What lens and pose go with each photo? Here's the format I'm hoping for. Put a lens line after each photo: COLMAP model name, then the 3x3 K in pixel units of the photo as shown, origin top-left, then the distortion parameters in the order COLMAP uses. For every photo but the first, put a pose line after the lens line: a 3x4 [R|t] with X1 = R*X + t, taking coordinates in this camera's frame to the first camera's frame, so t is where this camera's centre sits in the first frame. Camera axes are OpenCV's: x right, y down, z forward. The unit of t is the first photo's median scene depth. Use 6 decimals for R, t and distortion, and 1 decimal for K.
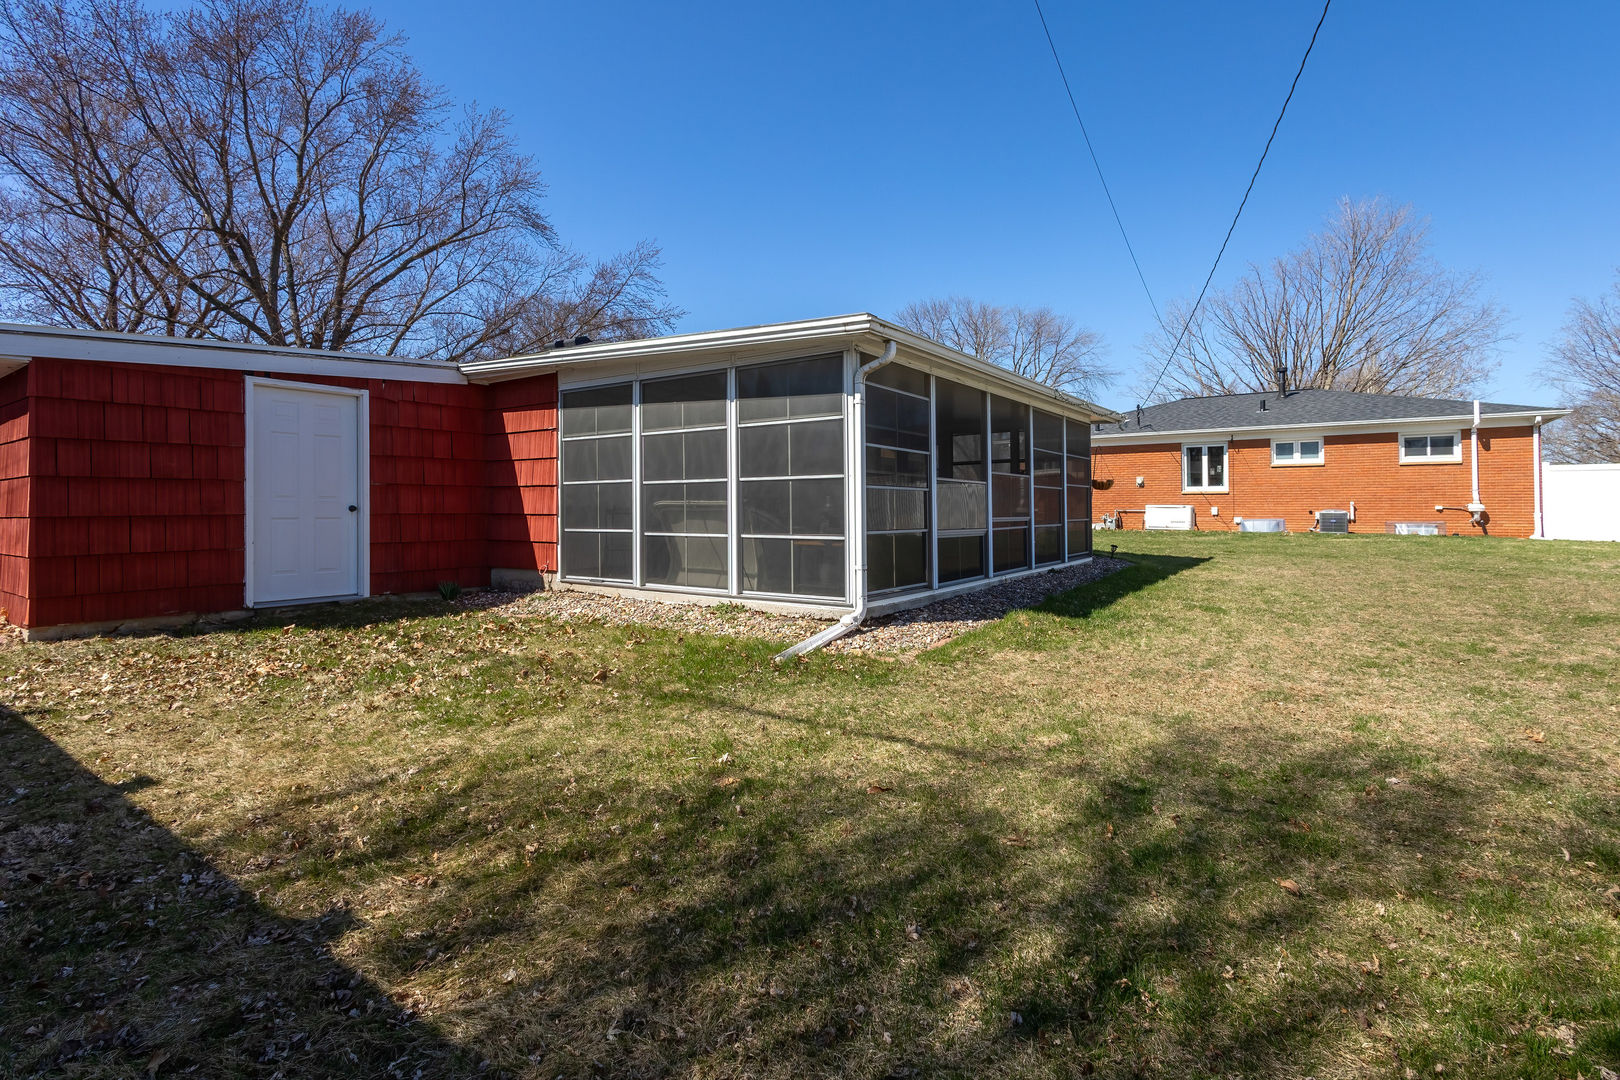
lens RADIAL K [[747.2, 0, 806.6], [0, 747.2, 498.2], [0, 0, 1]] dist [0.000463, -0.001018]
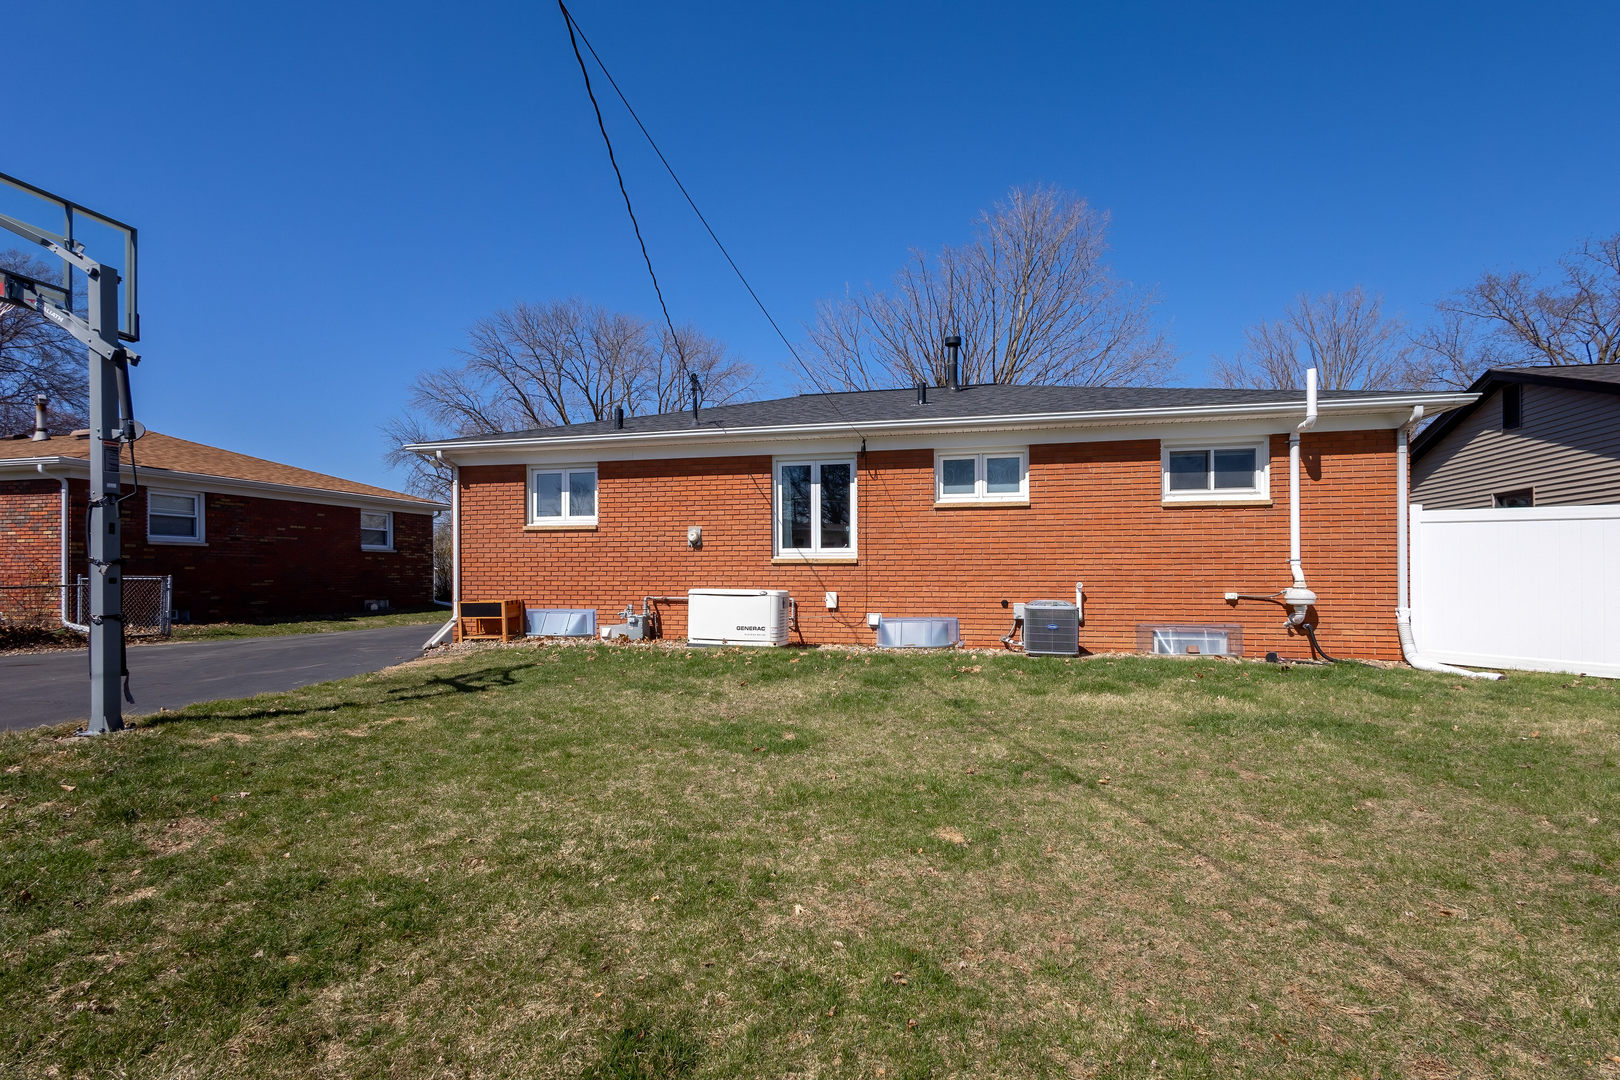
lens RADIAL K [[747.2, 0, 810.4], [0, 747.2, 552.3], [0, 0, 1]] dist [0.000463, -0.001018]
pose [[0.928550, 0.010679, 0.371053, 0.380203], [-0.005525, 0.999873, -0.014951, -0.006432], [-0.371166, 0.011833, 0.928491, 0.600793]]
